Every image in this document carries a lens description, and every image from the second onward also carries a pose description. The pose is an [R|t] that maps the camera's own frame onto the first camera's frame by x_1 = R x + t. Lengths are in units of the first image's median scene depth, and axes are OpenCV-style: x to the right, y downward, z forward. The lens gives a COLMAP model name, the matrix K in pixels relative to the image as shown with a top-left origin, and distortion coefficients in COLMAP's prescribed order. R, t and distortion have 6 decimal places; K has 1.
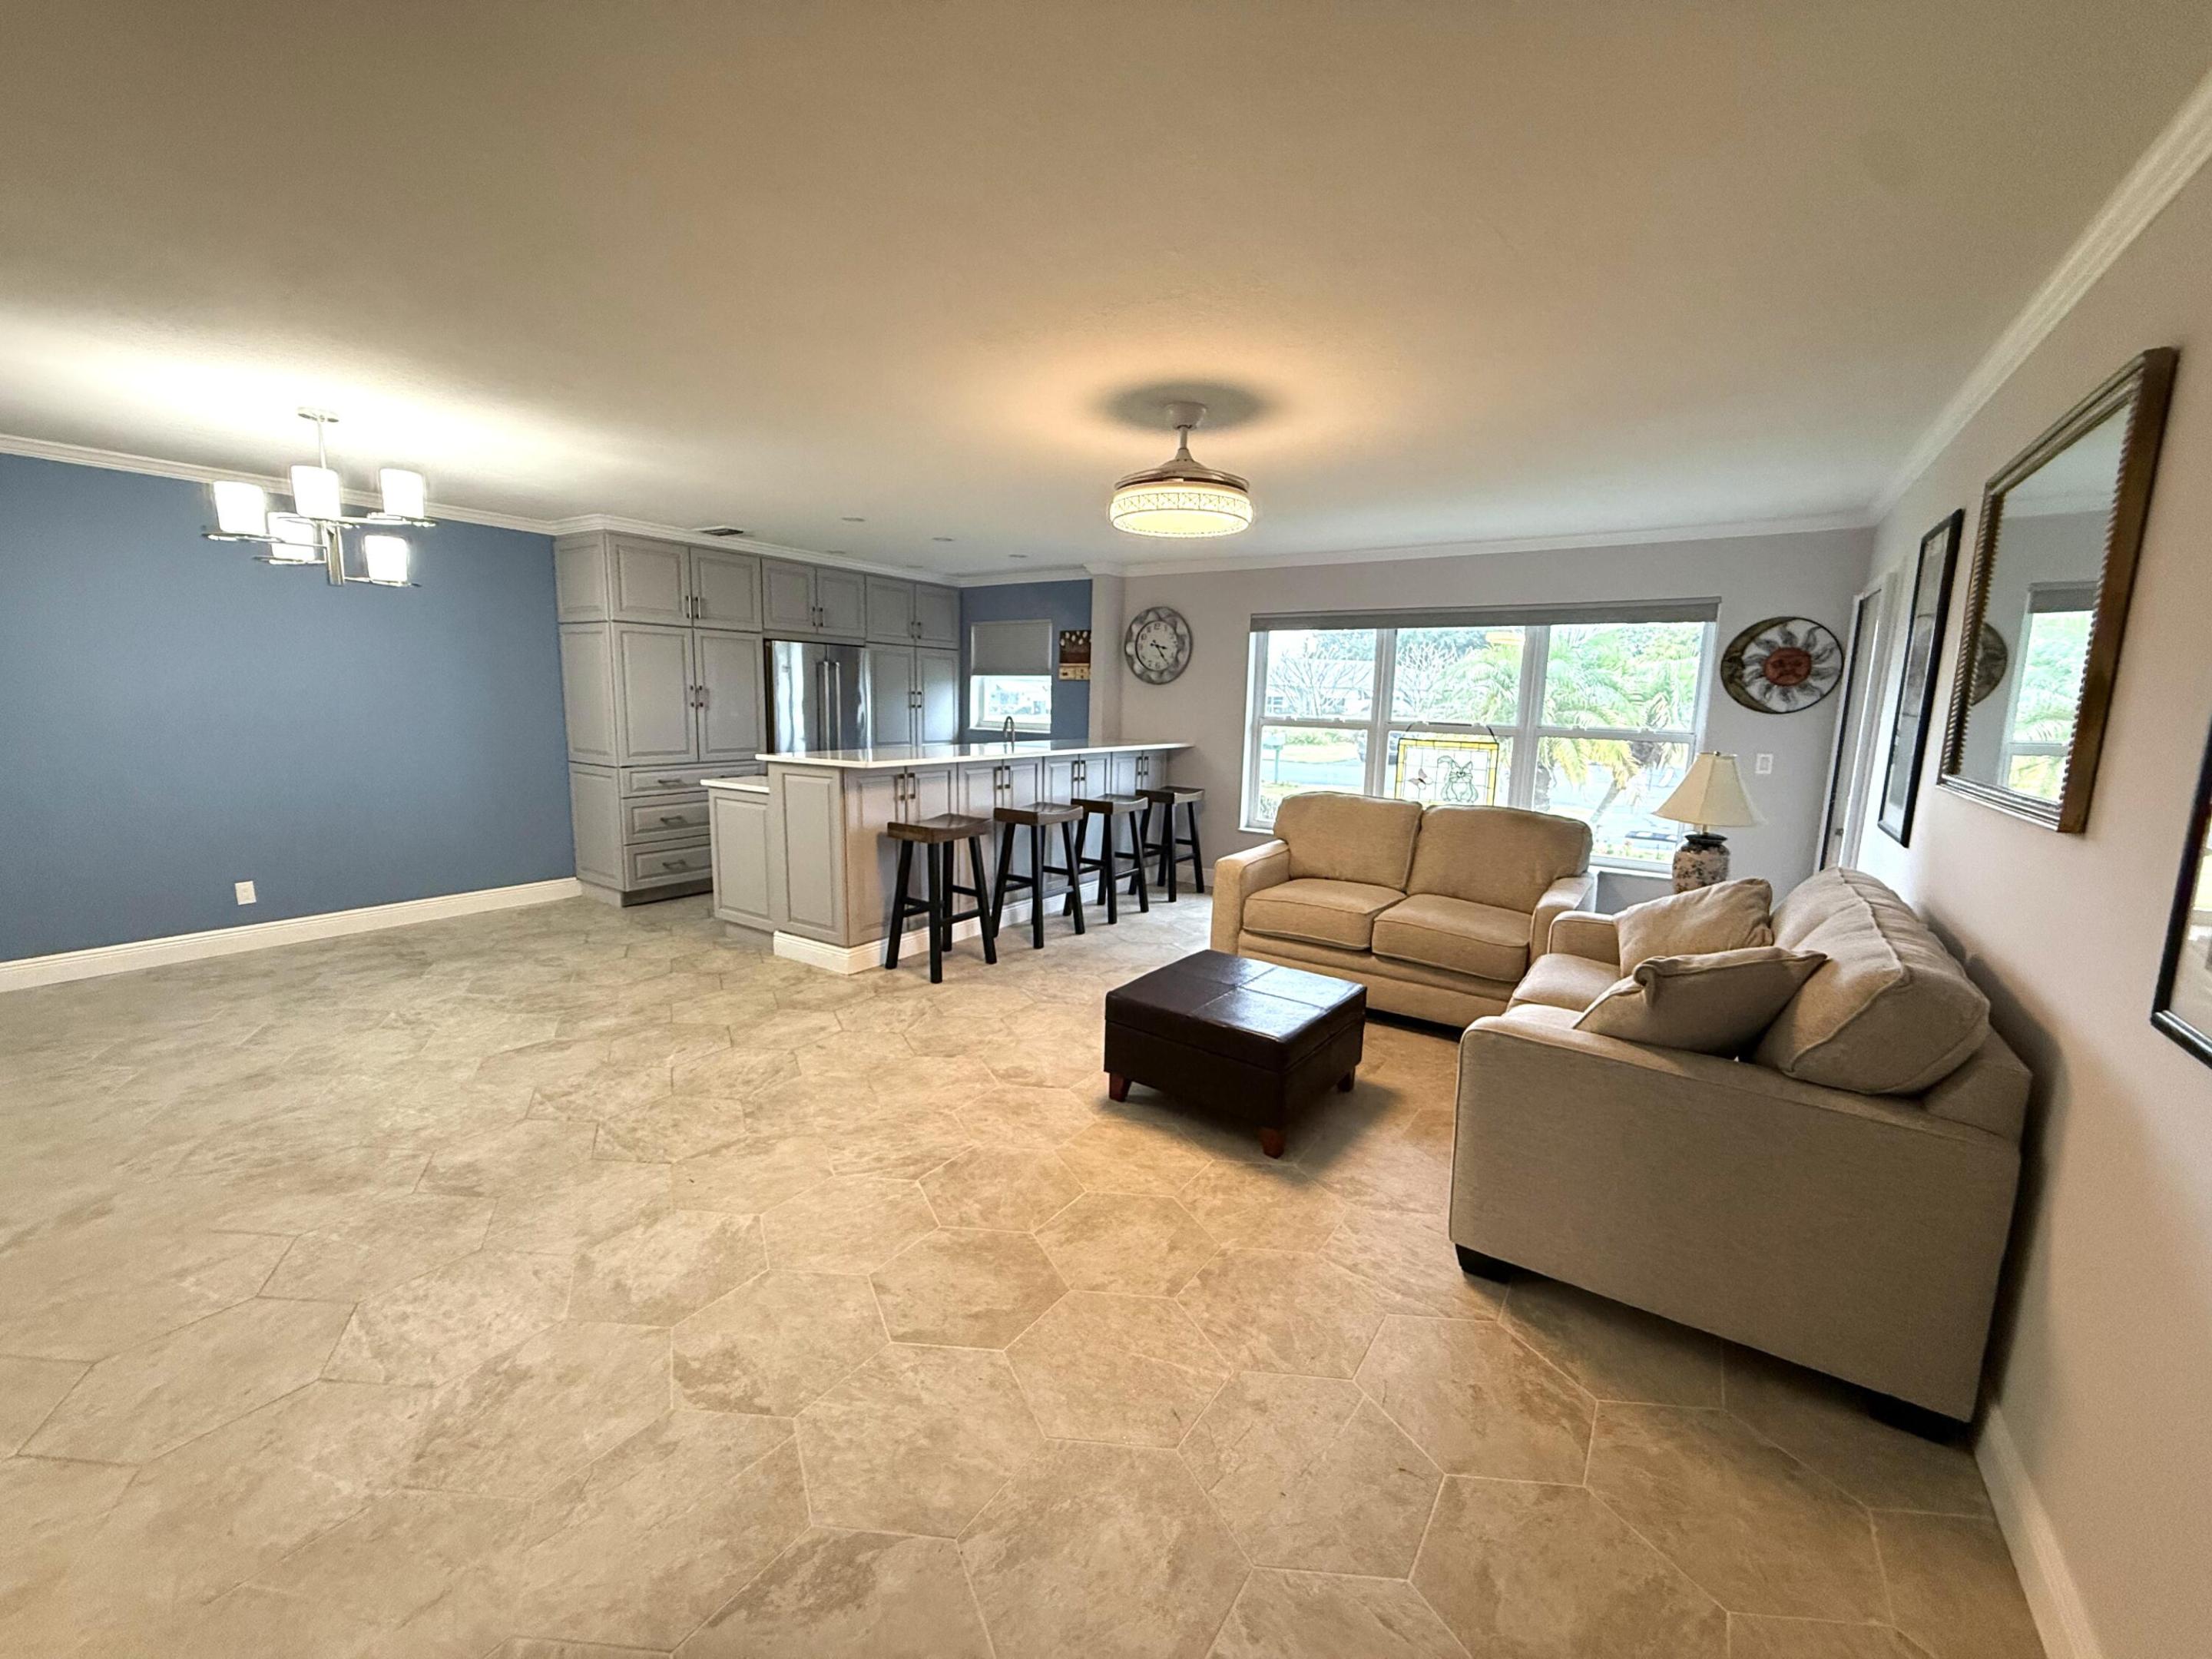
lens RADIAL K [[880.8, 0, 1102.3], [0, 880.8, 832.2], [0, 0, 1]] dist [0.000274, -0.000219]
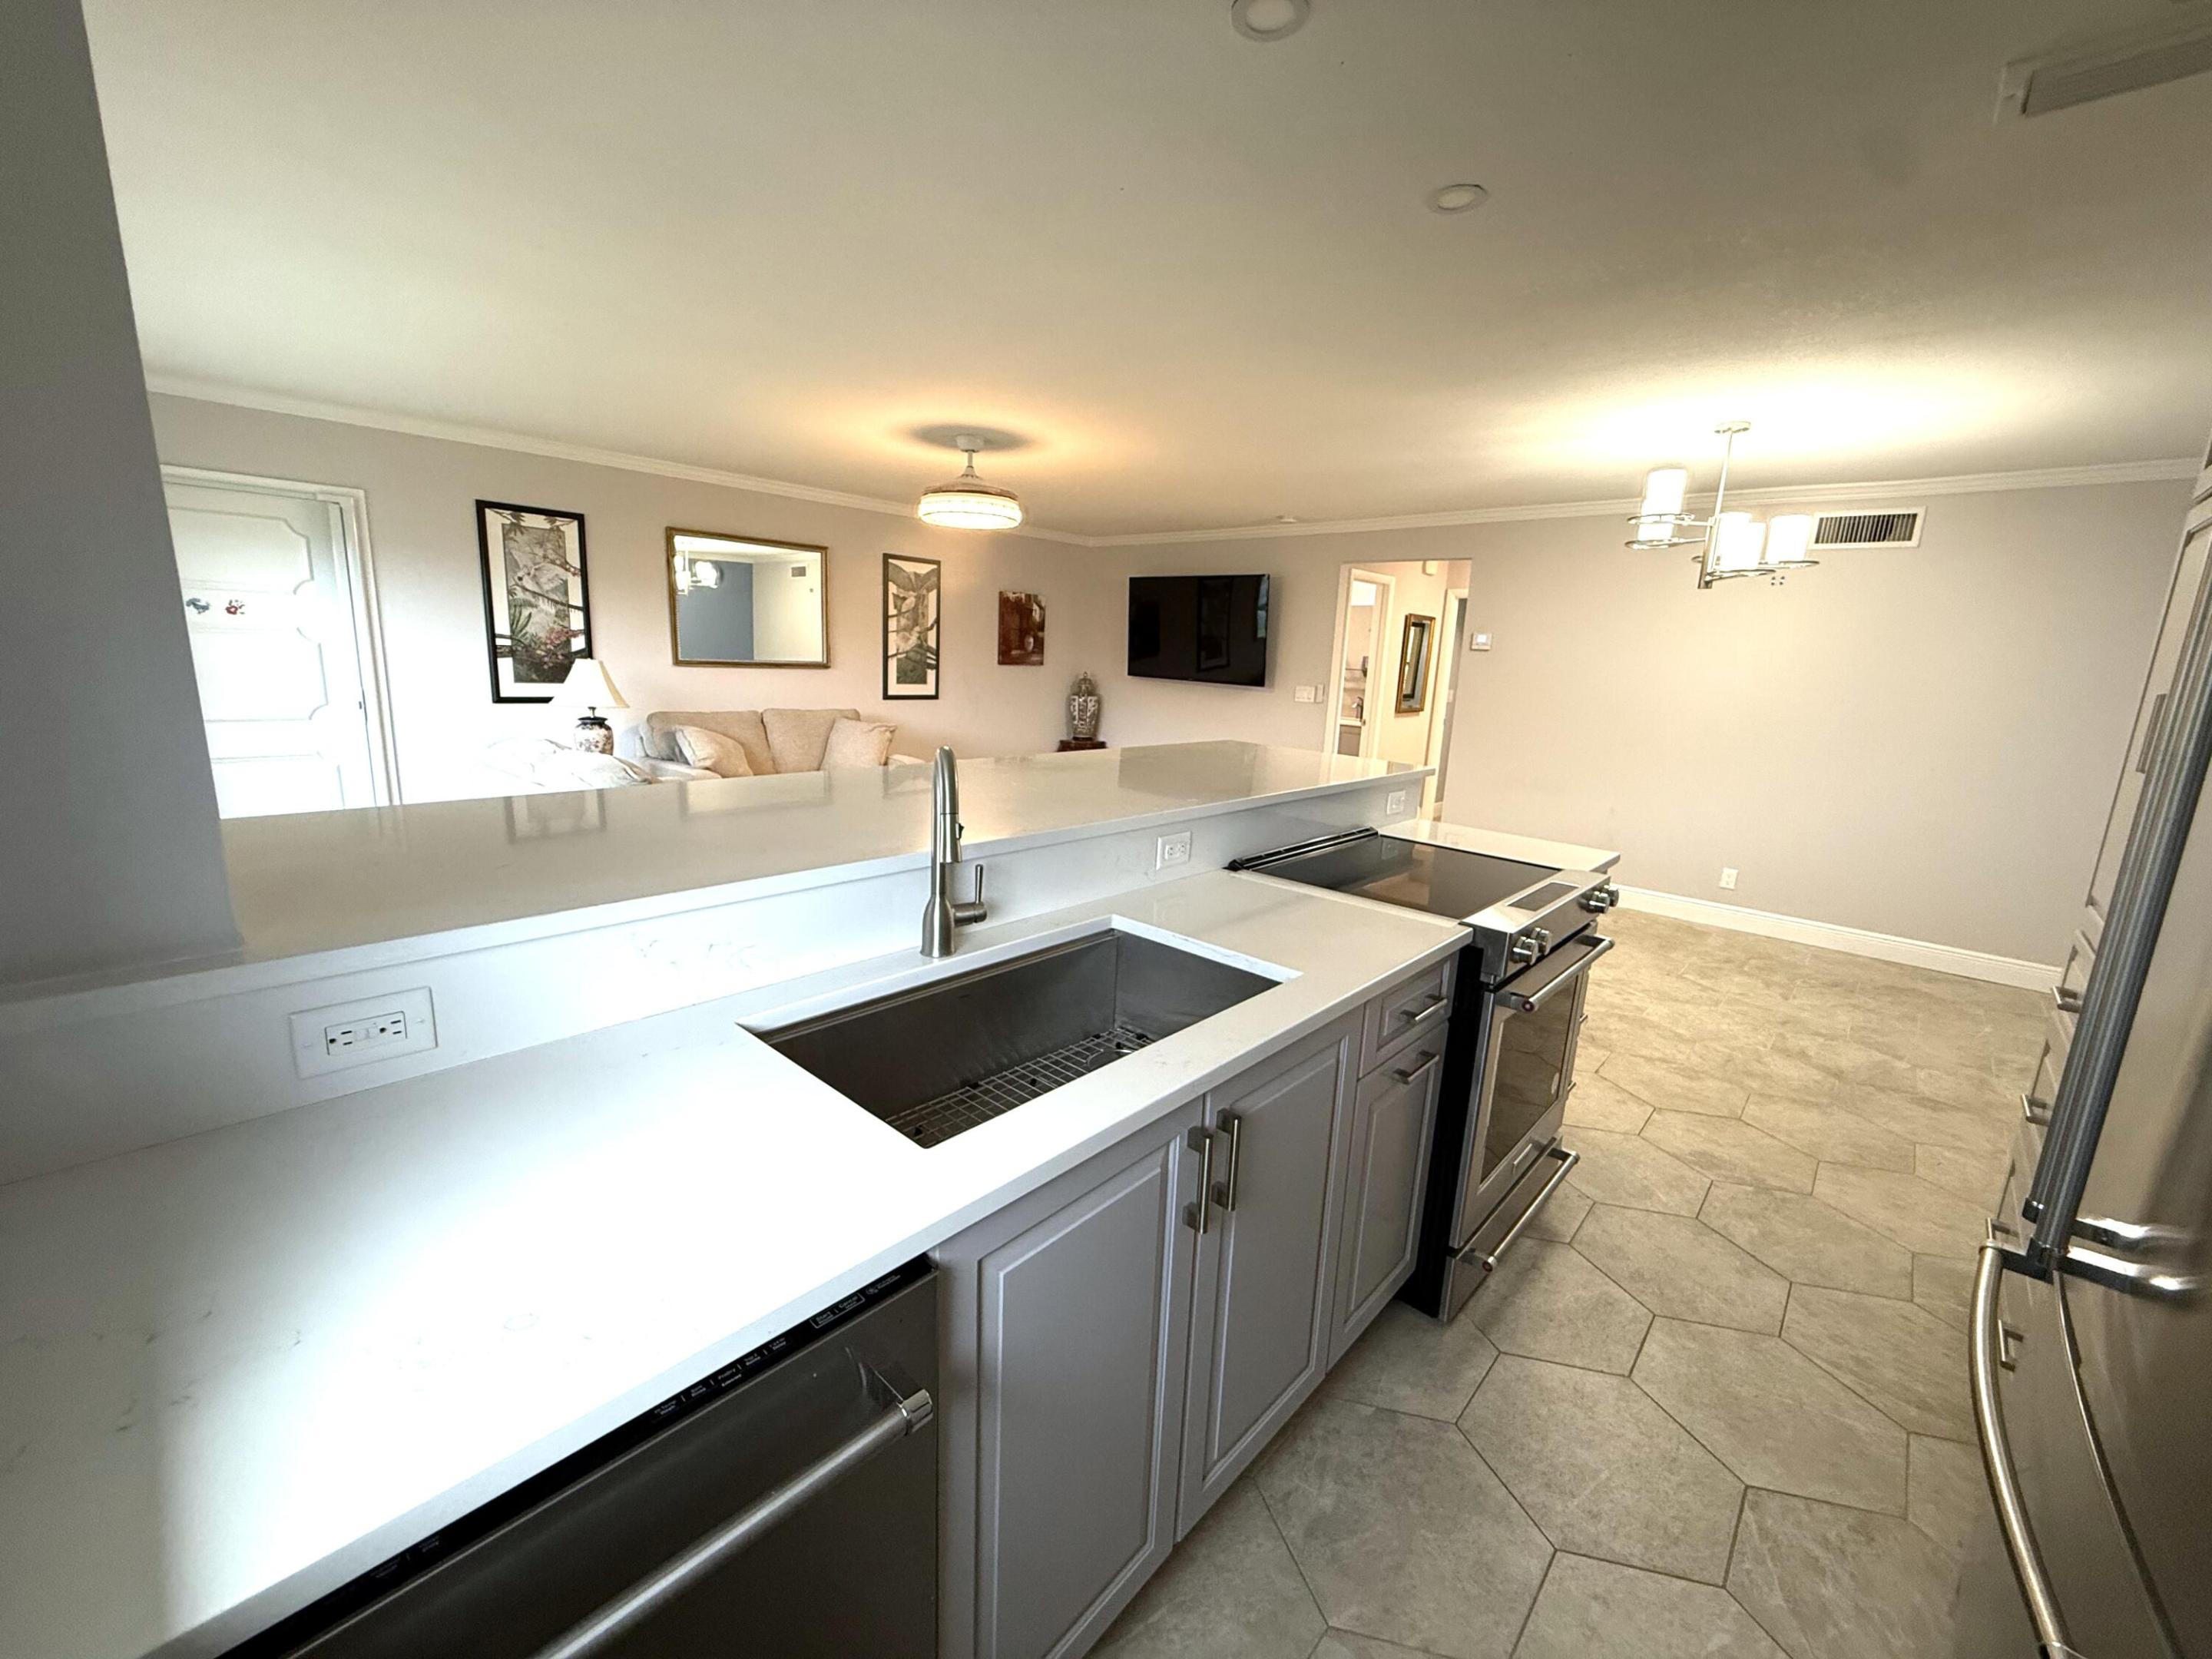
lens RADIAL K [[883.2, 0, 1101.8], [0, 883.2, 830.9], [0, 0, 1]] dist [-0.000324, -0.000279]
pose [[-0.987110, -0.092947, 0.130286, -0.221187], [-0.041880, 0.935721, 0.350246, -0.245462], [-0.154466, 0.340275, -0.927552, 1.547937]]
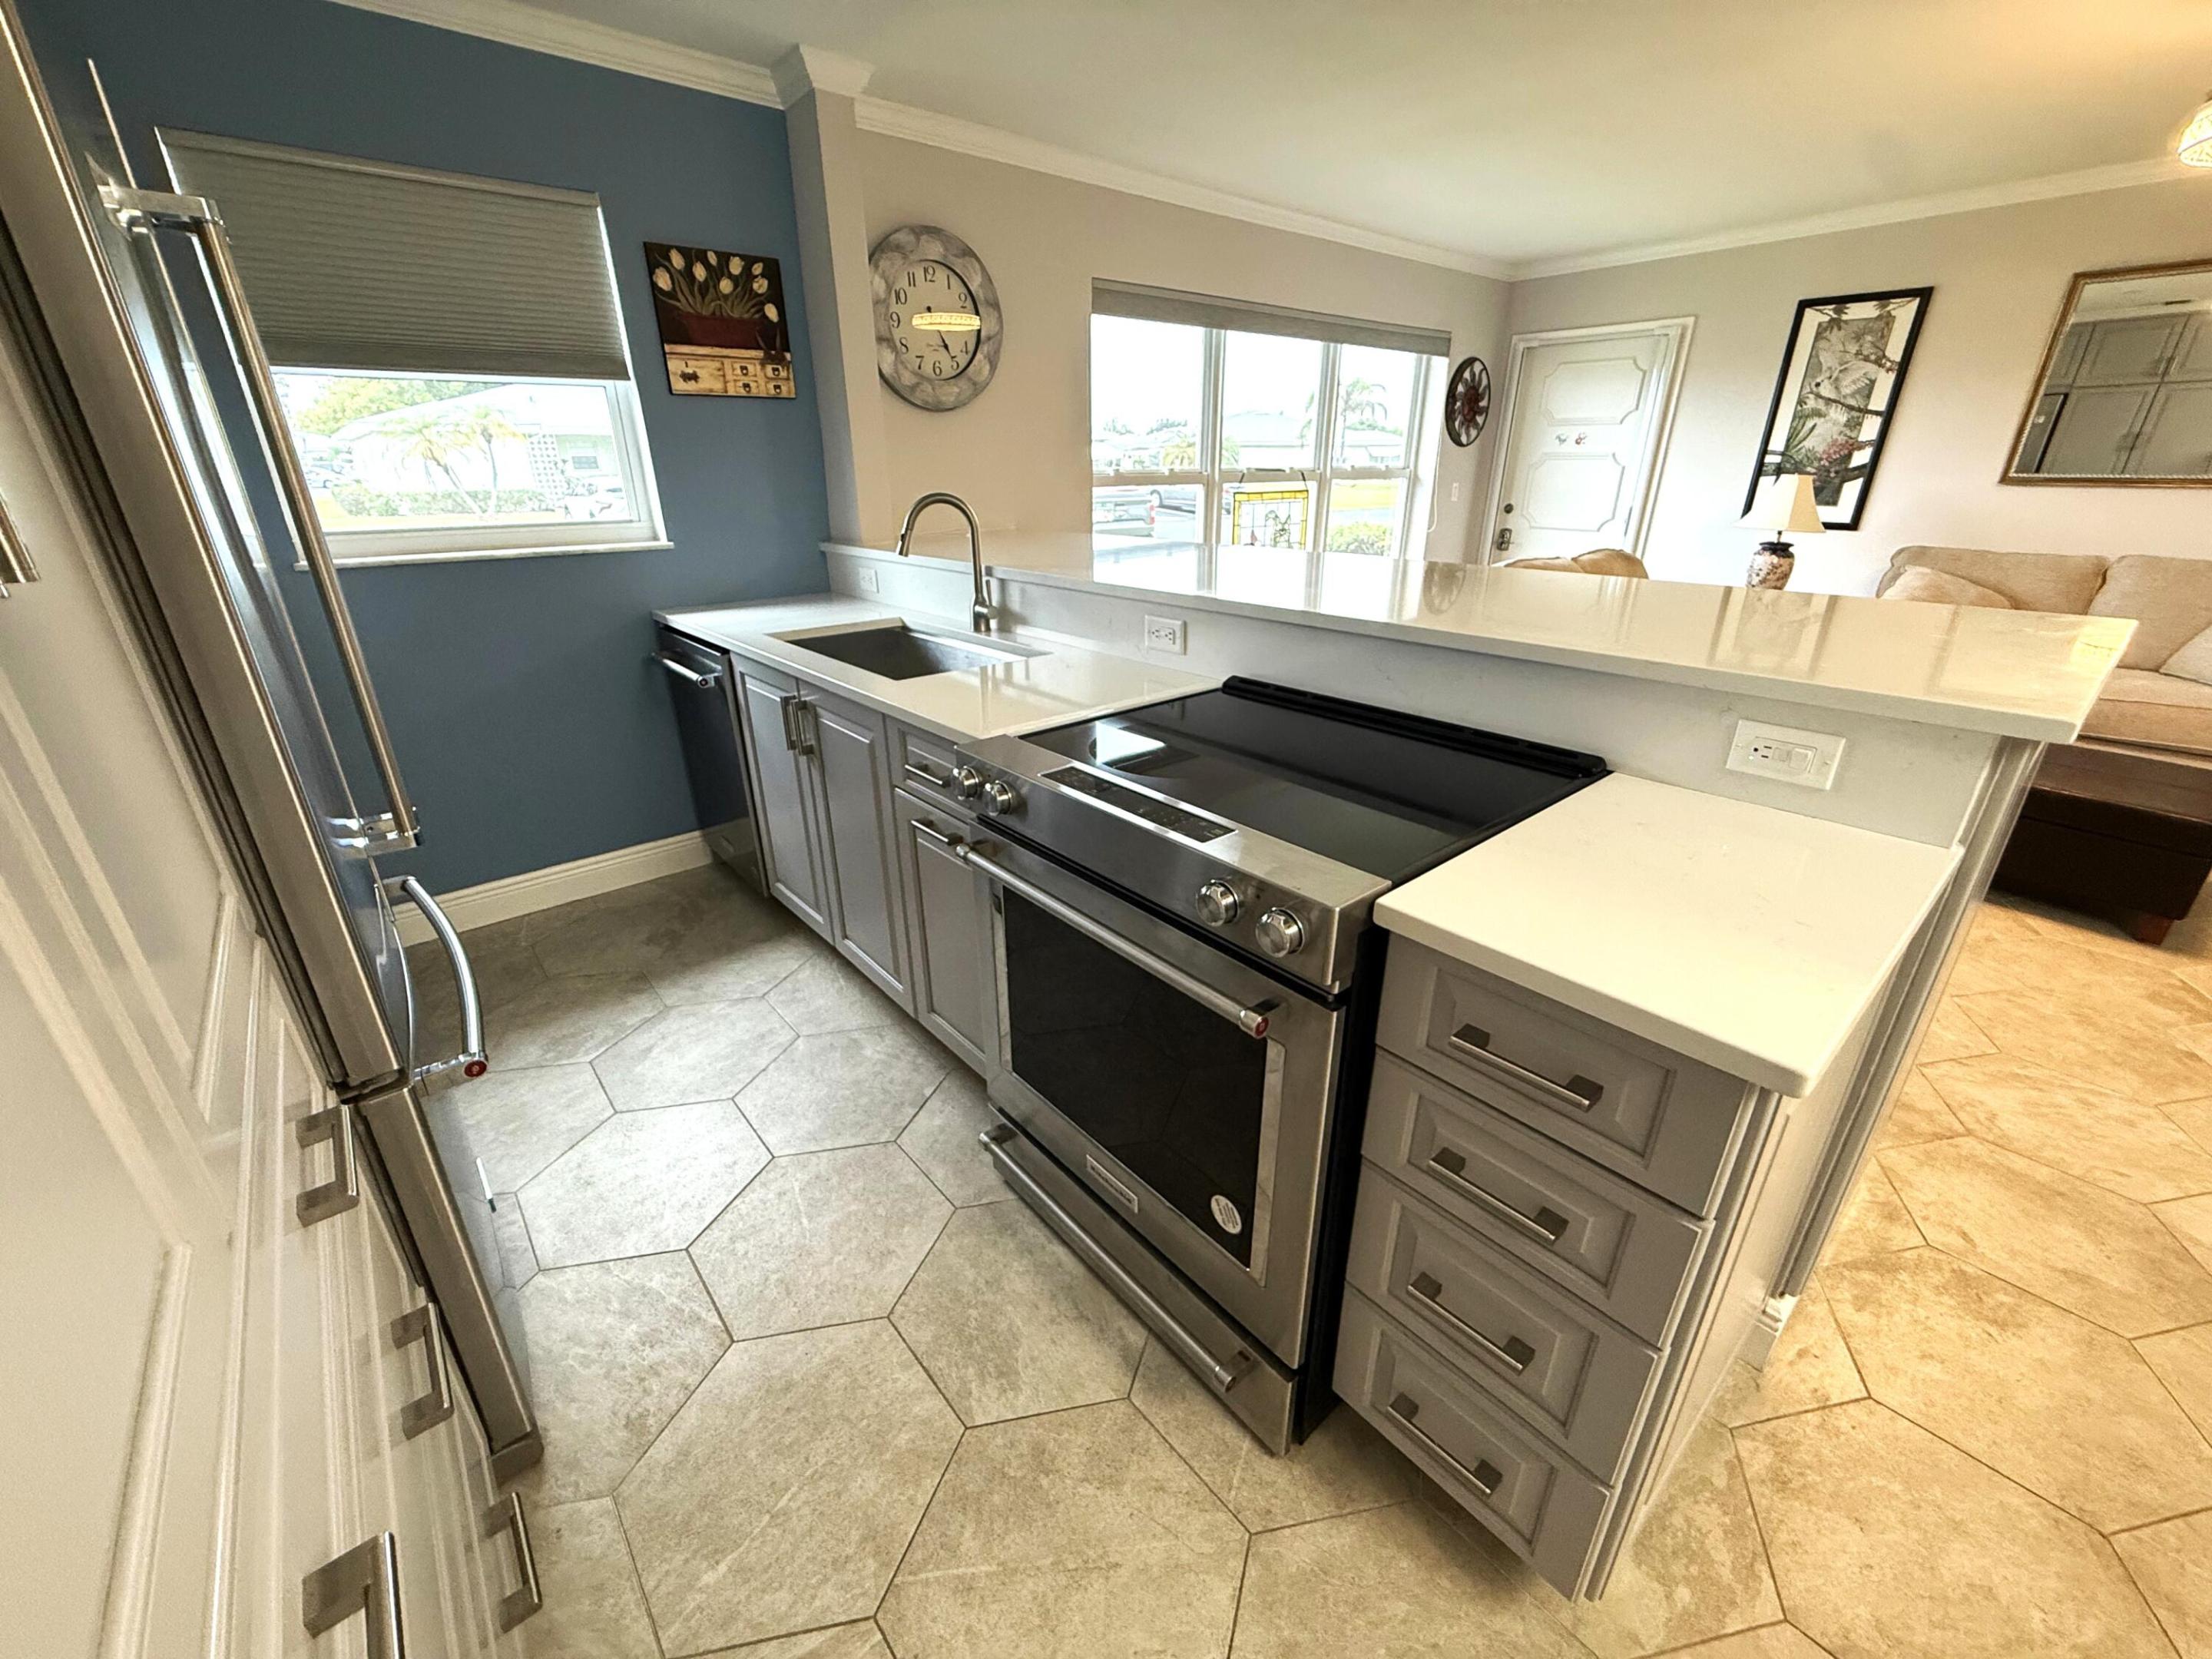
lens RADIAL K [[883.2, 0, 1101.8], [0, 883.2, 830.9], [0, 0, 1]] dist [-0.000324, -0.000279]
pose [[0.264761, -0.395411, 0.879518, -0.597429], [0.161100, 0.917385, 0.363939, -0.163558], [-0.950762, 0.045334, 0.306588, 1.073518]]
